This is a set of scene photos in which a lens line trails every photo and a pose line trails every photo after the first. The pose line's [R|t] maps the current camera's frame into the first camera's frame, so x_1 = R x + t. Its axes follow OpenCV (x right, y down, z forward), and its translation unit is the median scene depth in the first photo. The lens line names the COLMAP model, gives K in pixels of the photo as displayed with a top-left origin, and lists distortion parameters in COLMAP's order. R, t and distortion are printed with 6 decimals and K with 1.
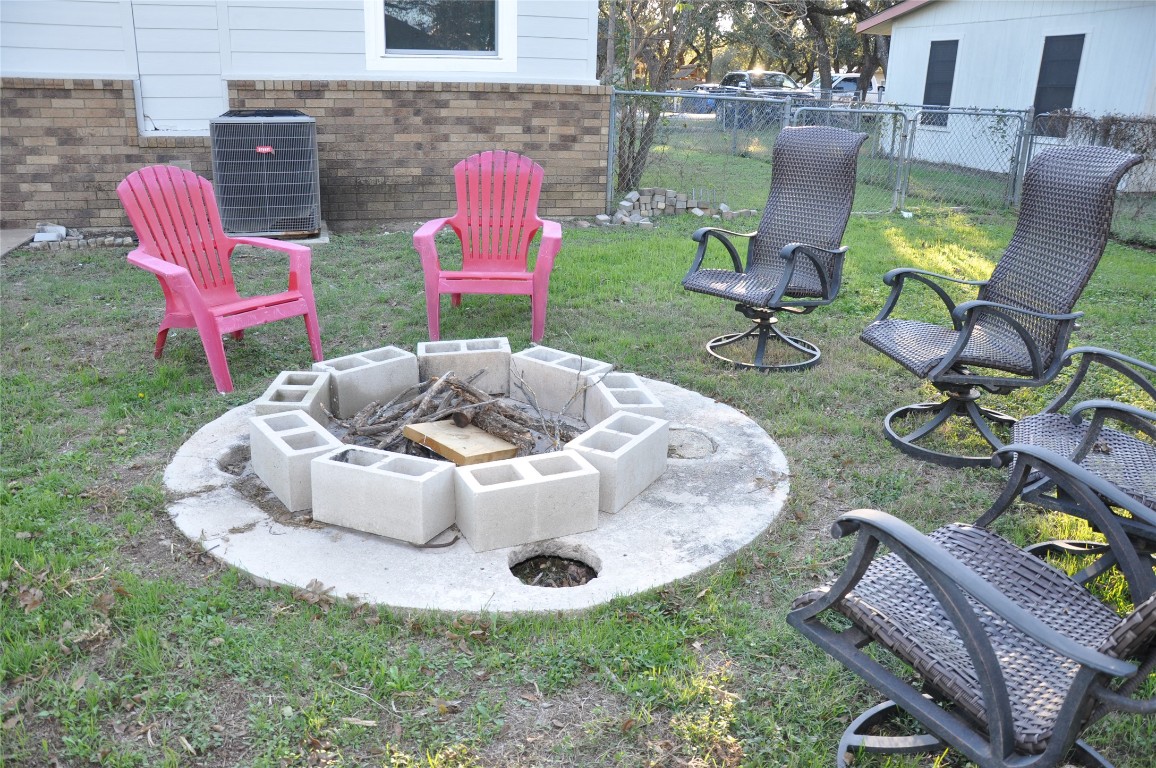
lens RADIAL K [[888.1, 0, 581.4], [0, 888.1, 389.7], [0, 0, 1]] dist [-0.143511, 0.101567]
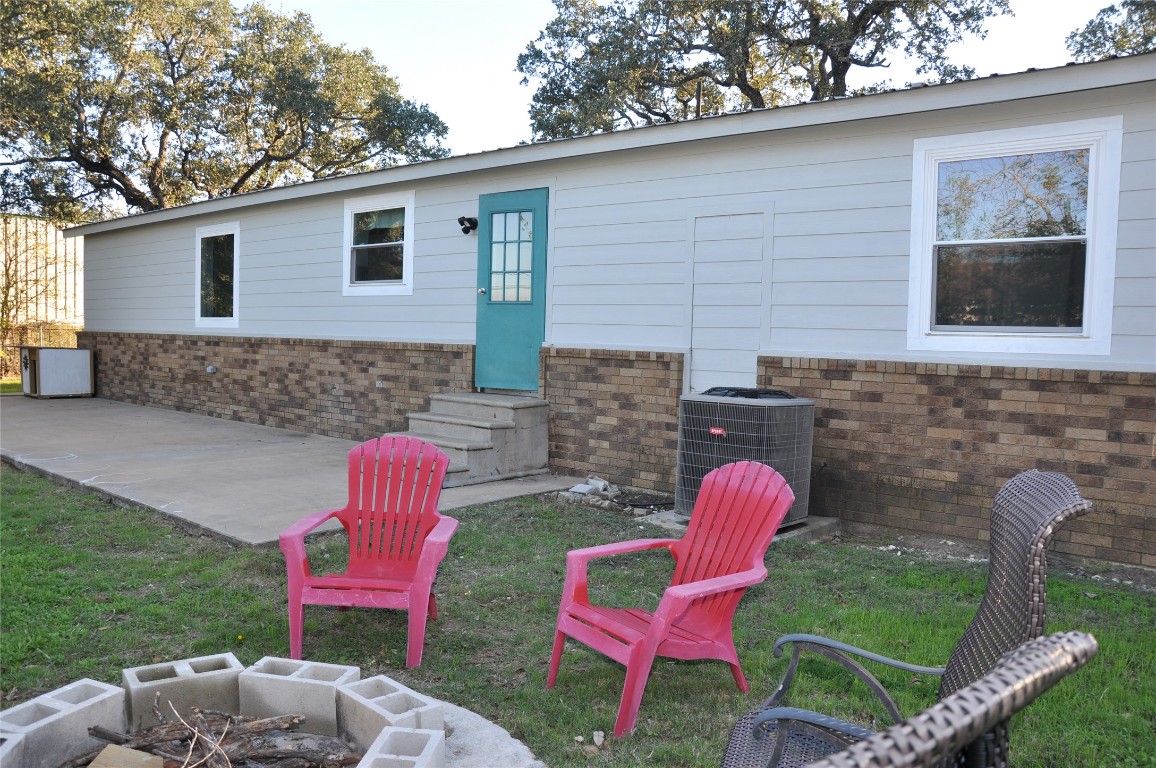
lens RADIAL K [[888.1, 0, 578.2], [0, 888.1, 390.5], [0, 0, 1]] dist [-0.143511, 0.101567]
pose [[0.548398, 0.038637, -0.835325, 0.279063], [-0.282705, 0.948680, -0.141718, -0.122258], [0.786980, 0.313868, 0.531177, 0.315455]]
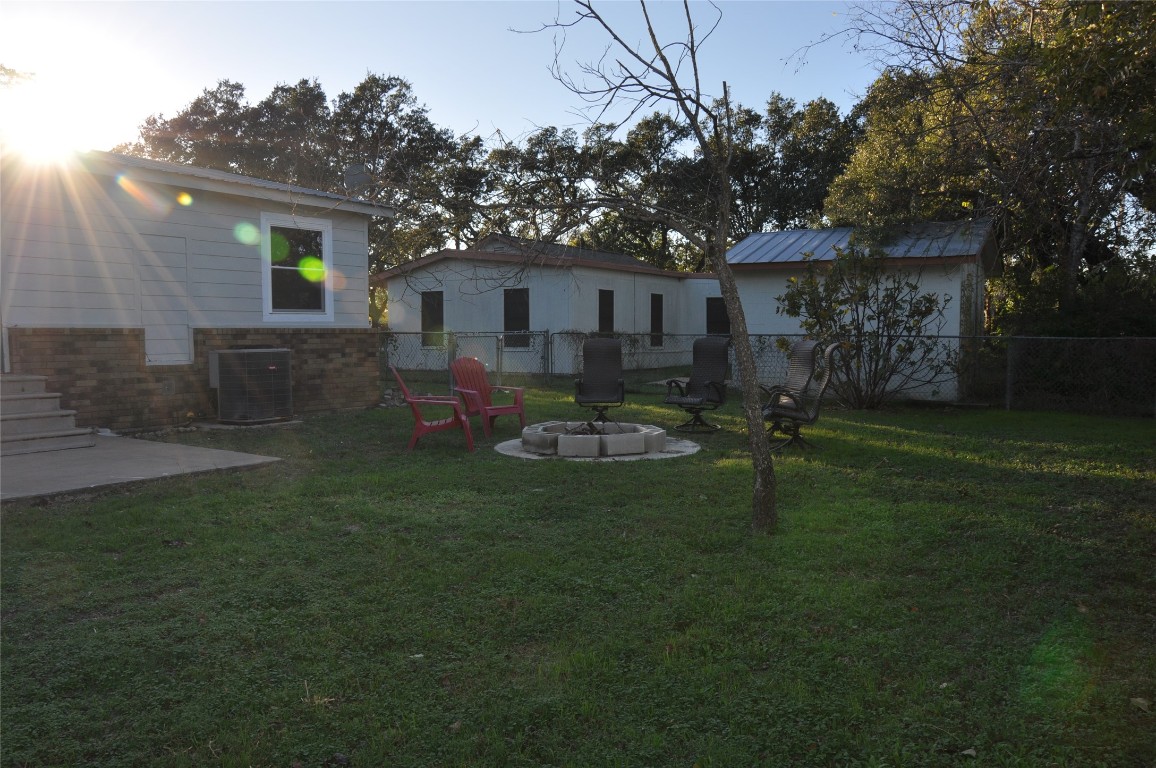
lens RADIAL K [[888.1, 0, 578.2], [0, 888.1, 383.2], [0, 0, 1]] dist [-0.143511, 0.101567]
pose [[0.736905, -0.066557, 0.672712, -0.901570], [0.241570, 0.955358, -0.170100, 0.151303], [-0.631359, 0.287855, 0.720087, -0.485528]]
